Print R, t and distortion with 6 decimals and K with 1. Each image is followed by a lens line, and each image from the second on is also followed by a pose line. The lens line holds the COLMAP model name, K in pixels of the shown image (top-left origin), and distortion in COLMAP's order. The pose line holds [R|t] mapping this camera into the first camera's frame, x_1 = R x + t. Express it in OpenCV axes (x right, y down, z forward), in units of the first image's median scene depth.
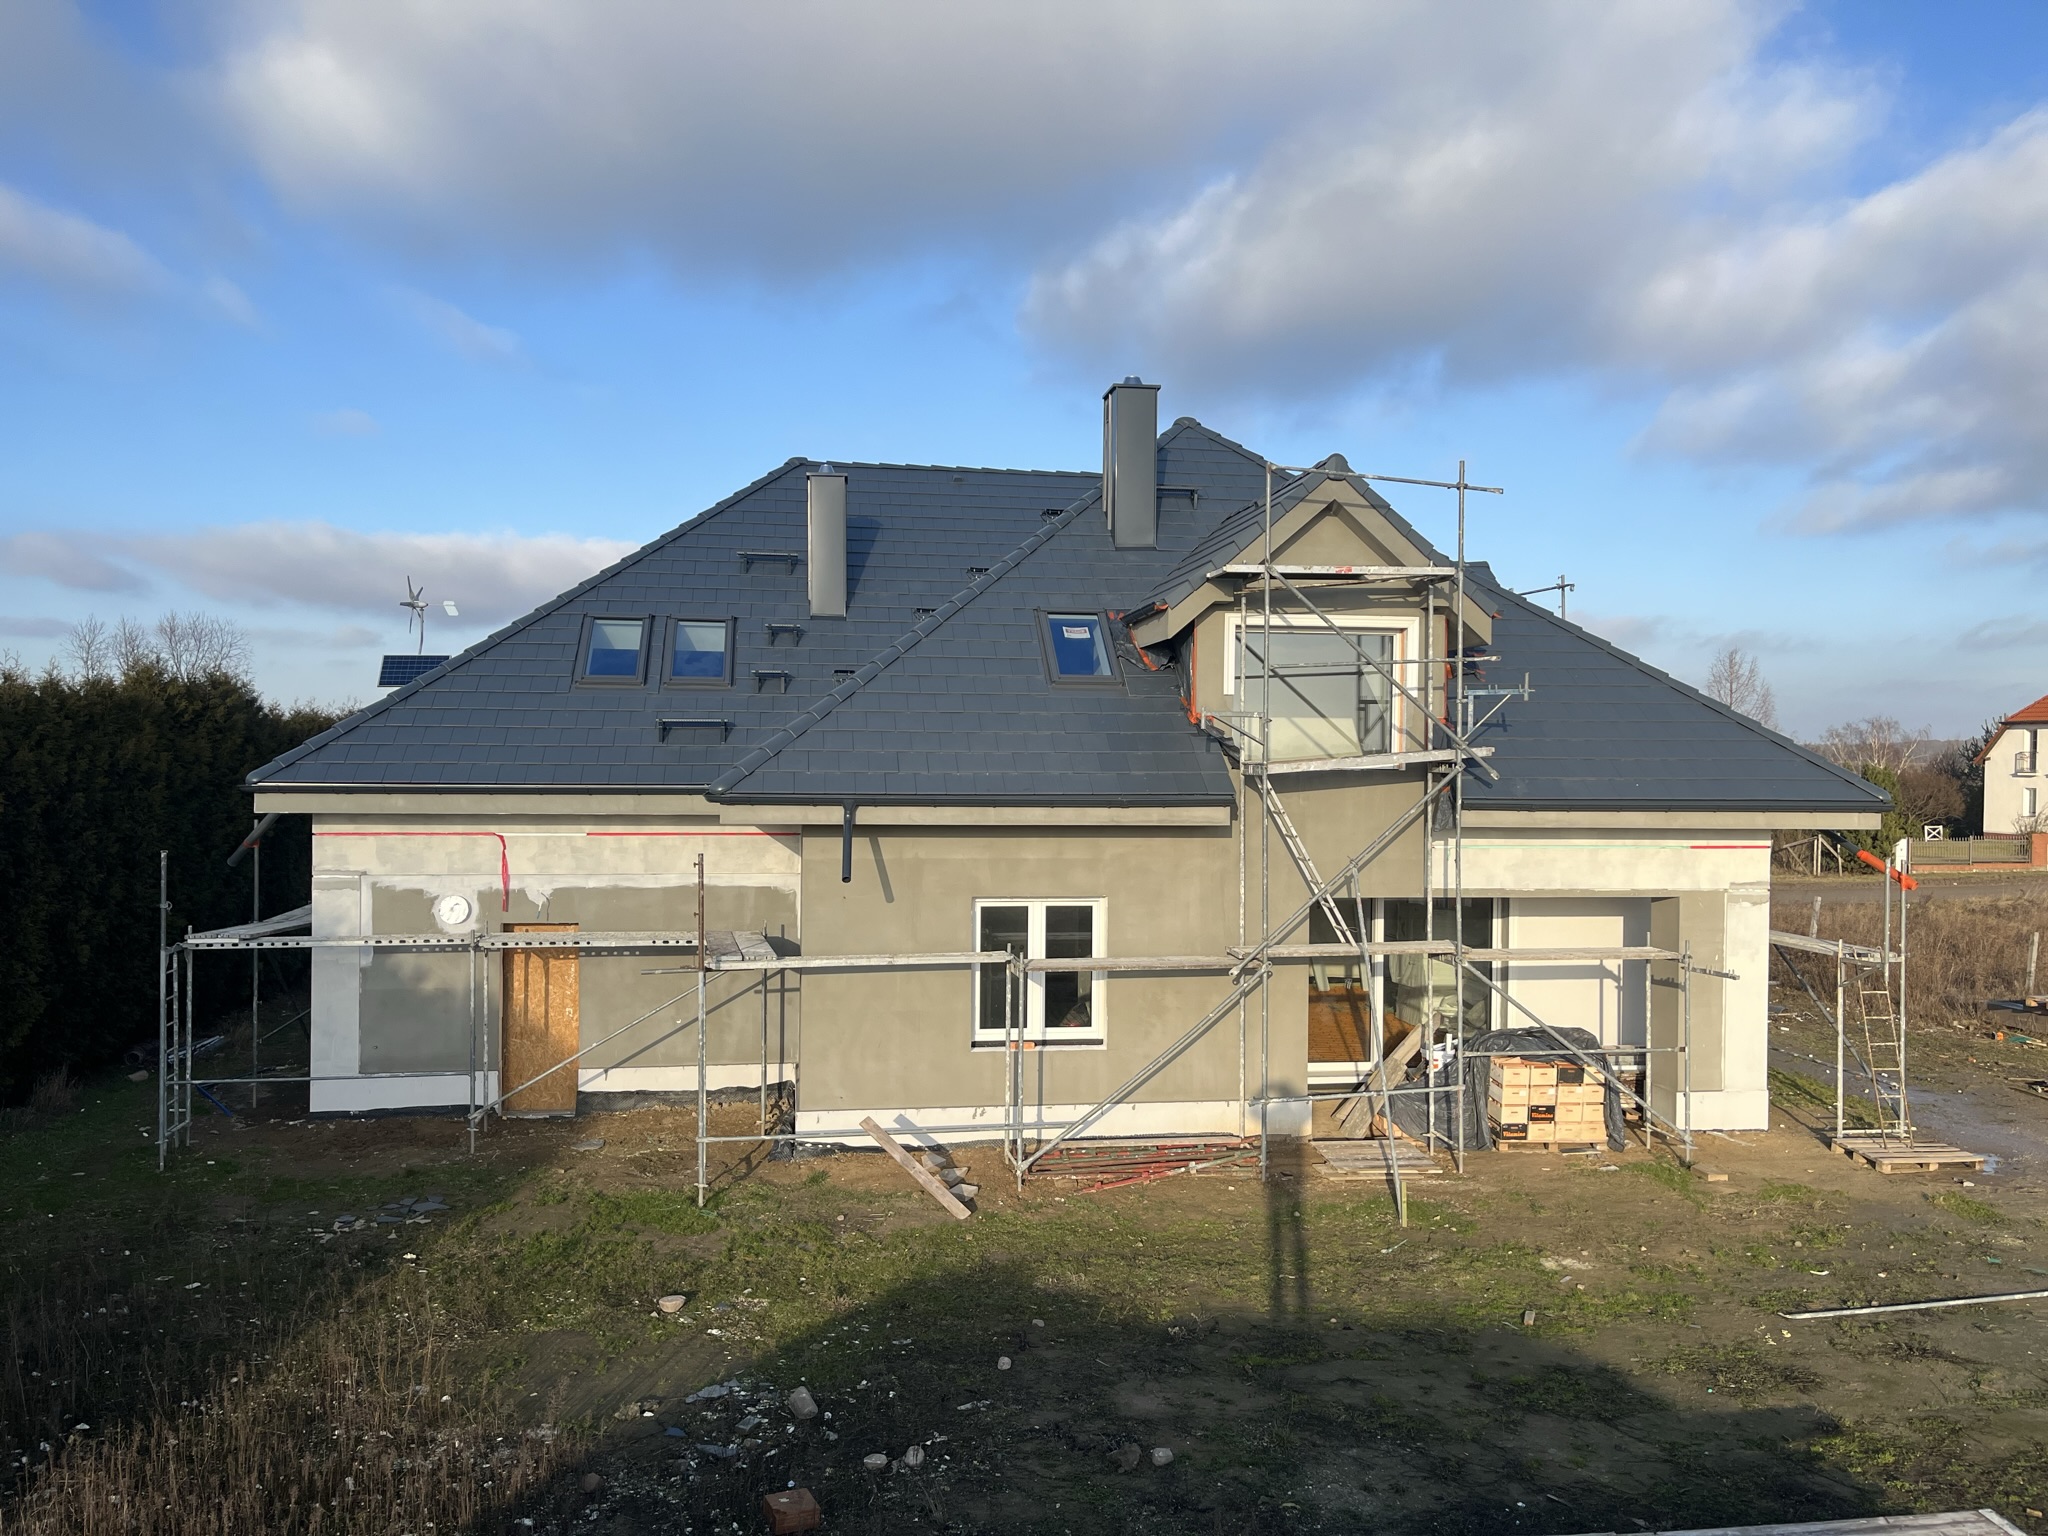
lens RADIAL K [[1553.1, 0, 1023.3], [0, 1553.1, 774.7], [0, 0, 1]] dist [0.036927, 0.000332]
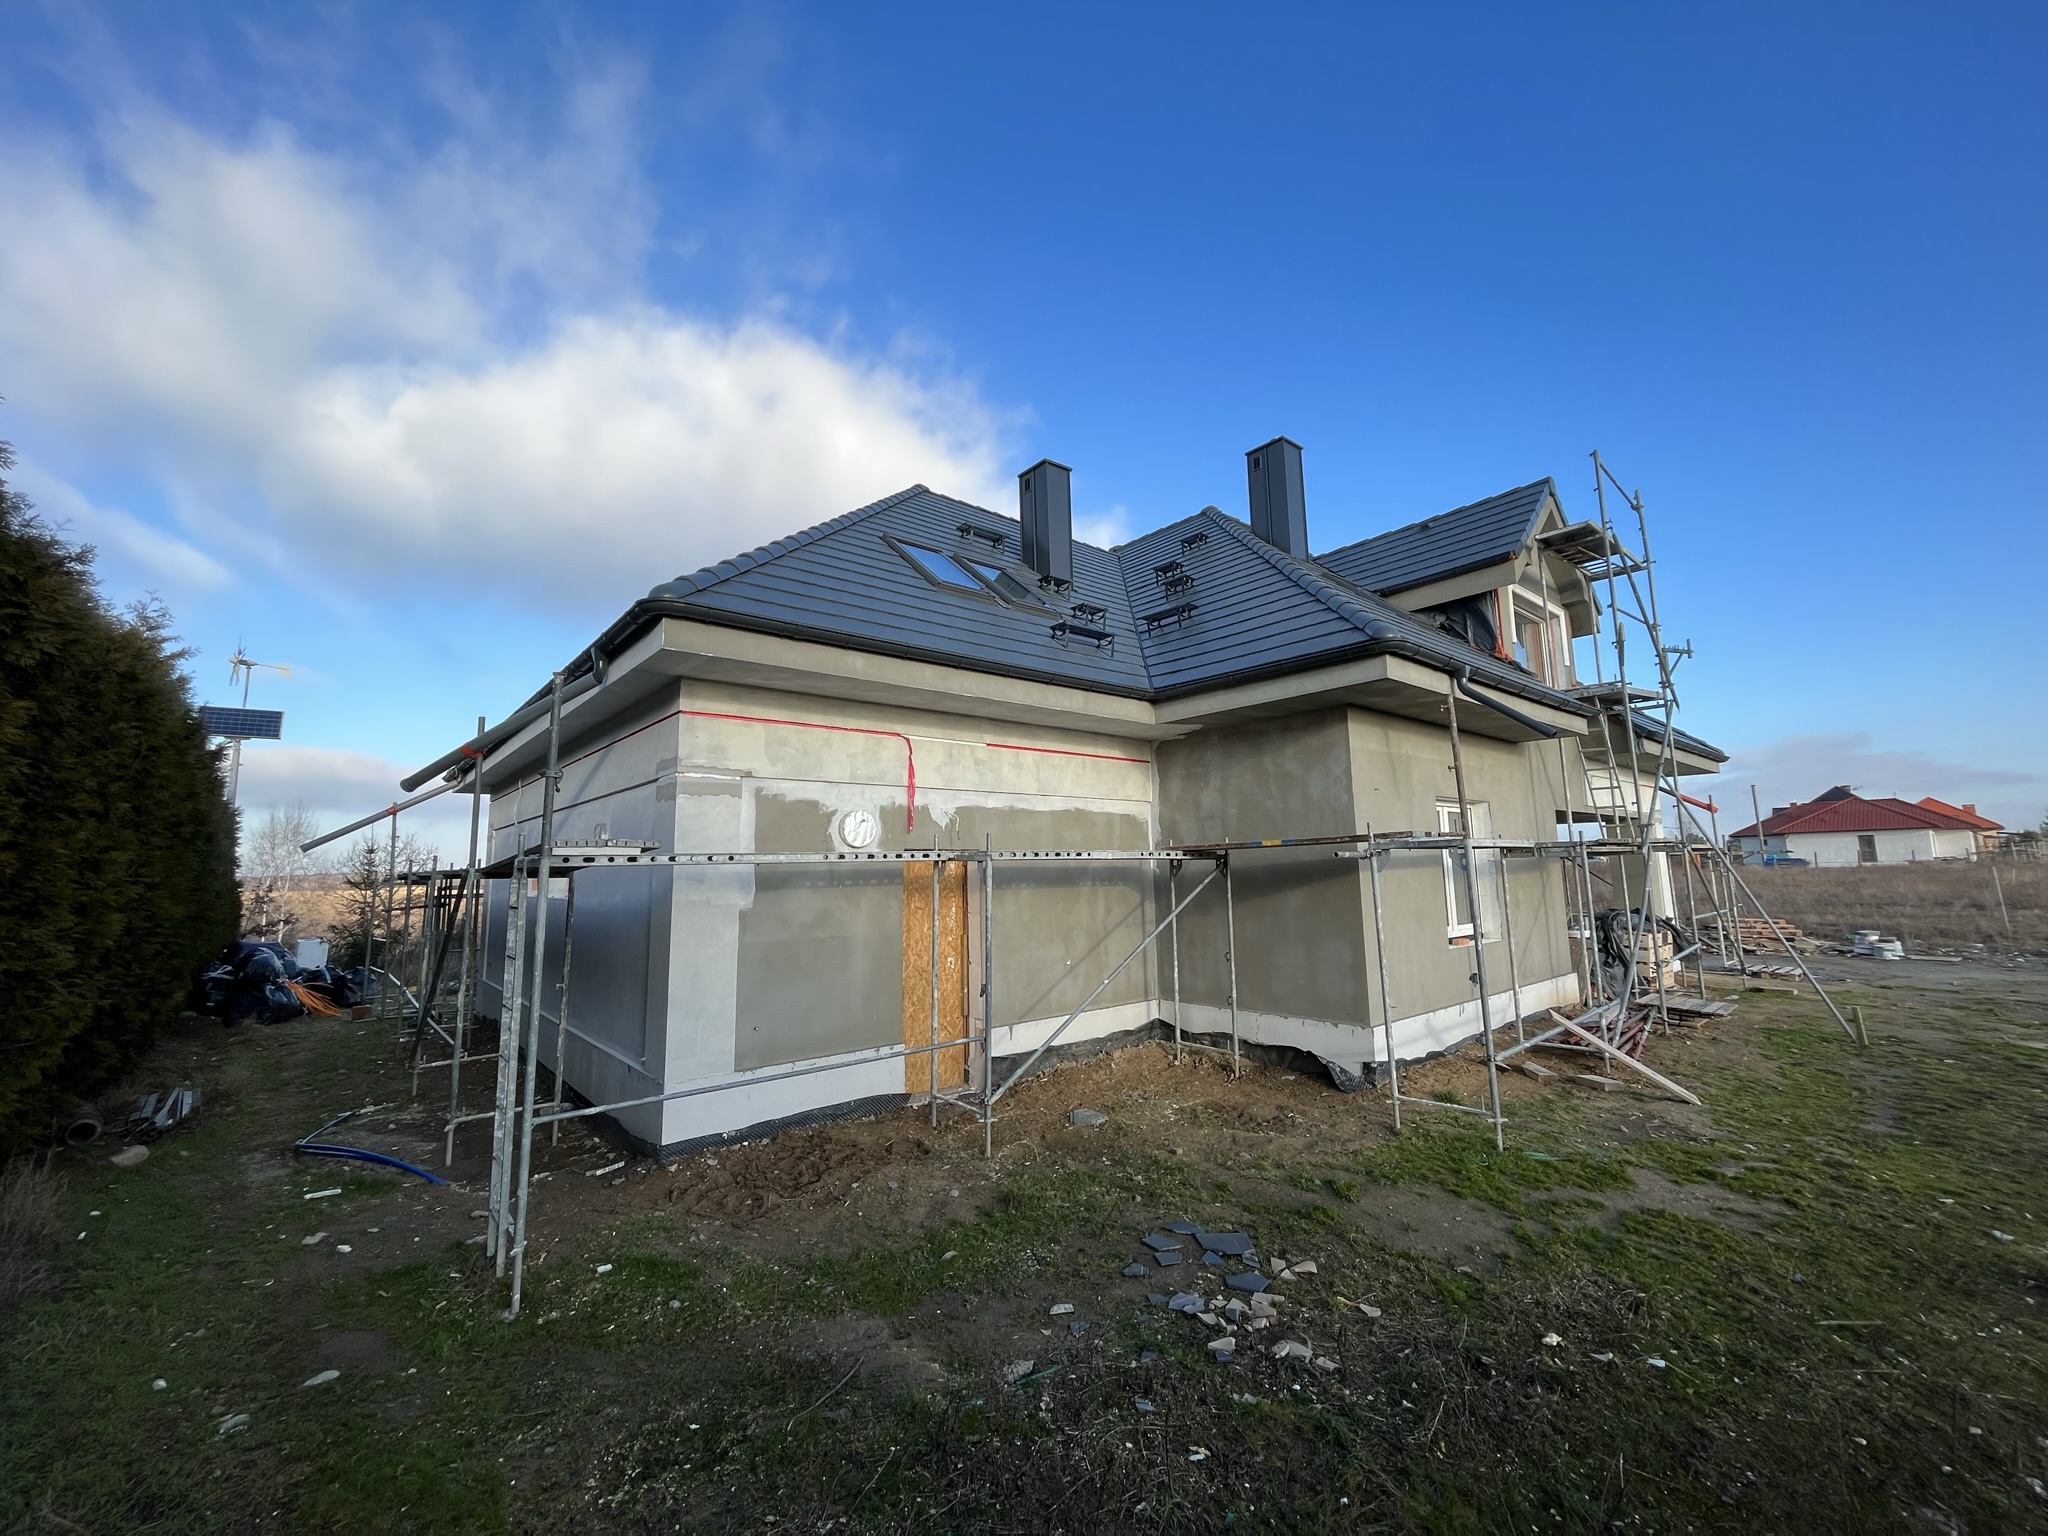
lens RADIAL K [[823.1, 0, 1024.5], [0, 823.1, 757.0], [0, 0, 1]] dist [-0.002804, -0.000835]
pose [[0.846245, 0.048081, 0.530620, -0.510358], [0.033390, 0.989176, -0.142883, 0.111866], [-0.531747, 0.138631, 0.835480, 0.621281]]
